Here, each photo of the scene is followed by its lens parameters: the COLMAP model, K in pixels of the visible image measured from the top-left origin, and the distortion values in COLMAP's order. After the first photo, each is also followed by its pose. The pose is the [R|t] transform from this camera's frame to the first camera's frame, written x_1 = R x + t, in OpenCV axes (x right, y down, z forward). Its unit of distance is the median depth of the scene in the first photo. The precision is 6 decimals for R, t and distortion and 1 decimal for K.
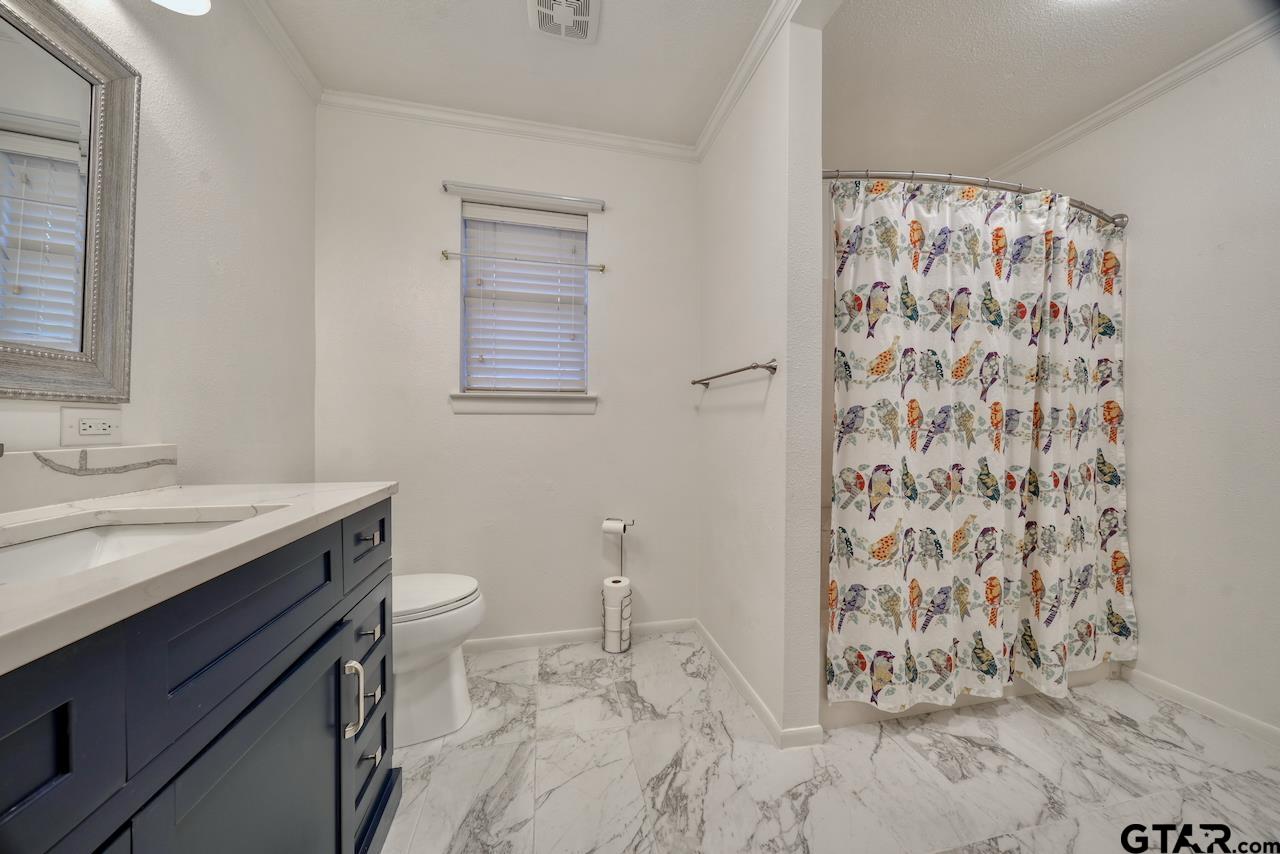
lens RADIAL K [[433.4, 0, 643.3], [0, 433.4, 424.3], [0, 0, 1]] dist [-0.005462, 0.001151]
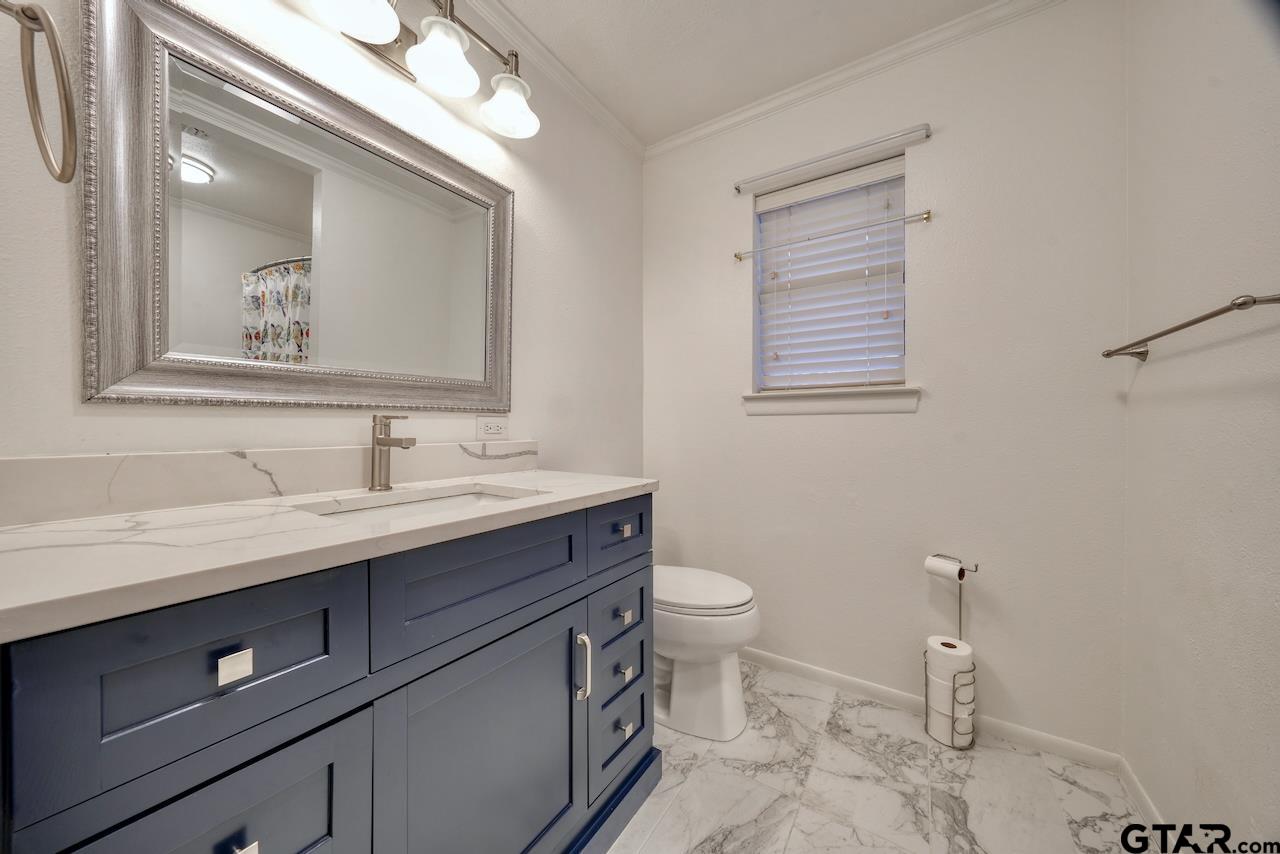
lens RADIAL K [[433.4, 0, 639.2], [0, 433.4, 425.2], [0, 0, 1]] dist [-0.005462, 0.001151]
pose [[0.691946, -0.004405, -0.721936, 0.140612], [0.002962, 0.999990, -0.003263, 0.000868], [0.721943, 0.000120, 0.691952, 0.190630]]
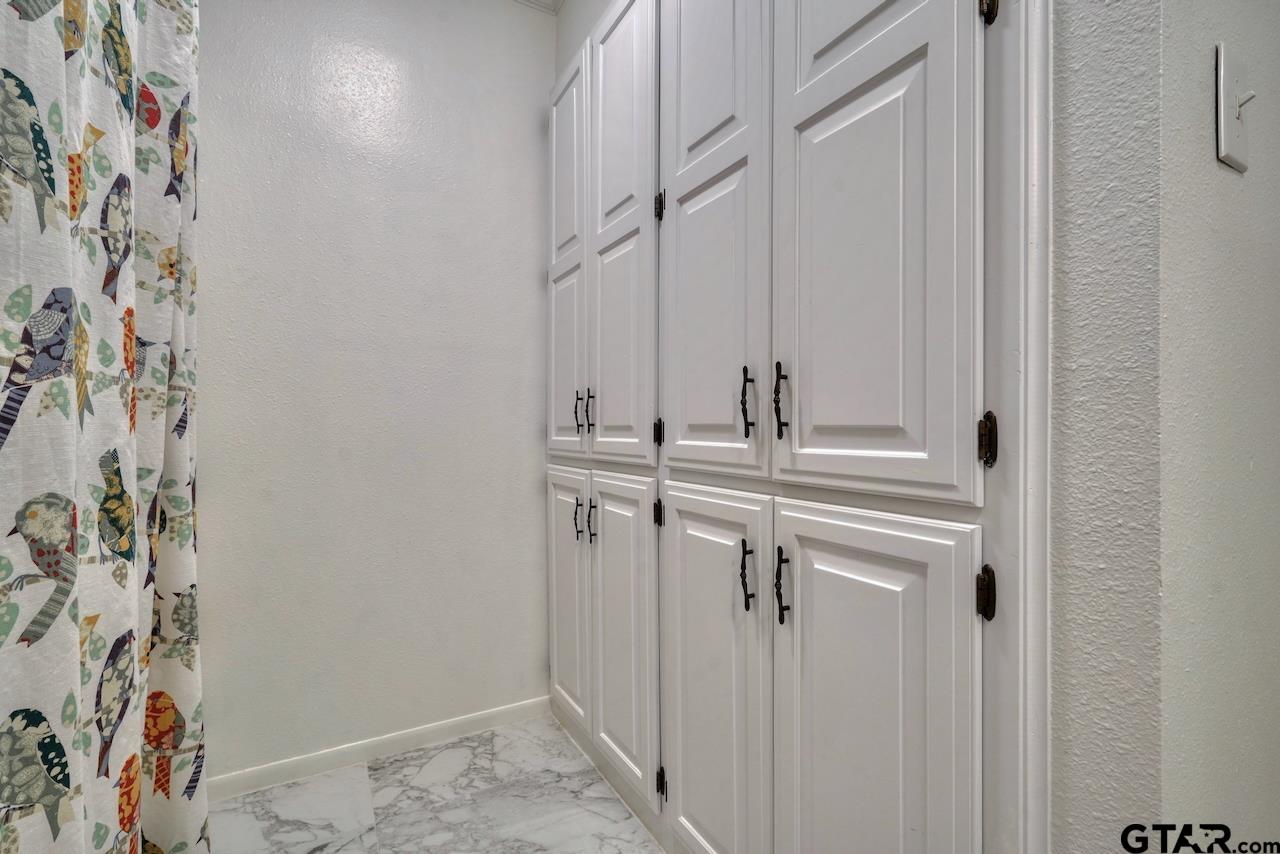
lens RADIAL K [[574.8, 0, 638.5], [0, 574.8, 426.3], [0, 0, 1]] dist [-0.000666, -0.000031]
pose [[-0.290852, -0.008180, 0.956733, 0.174855], [0.000203, 0.999963, 0.008612, 0.048048], [-0.956768, 0.002699, -0.290840, 0.671408]]
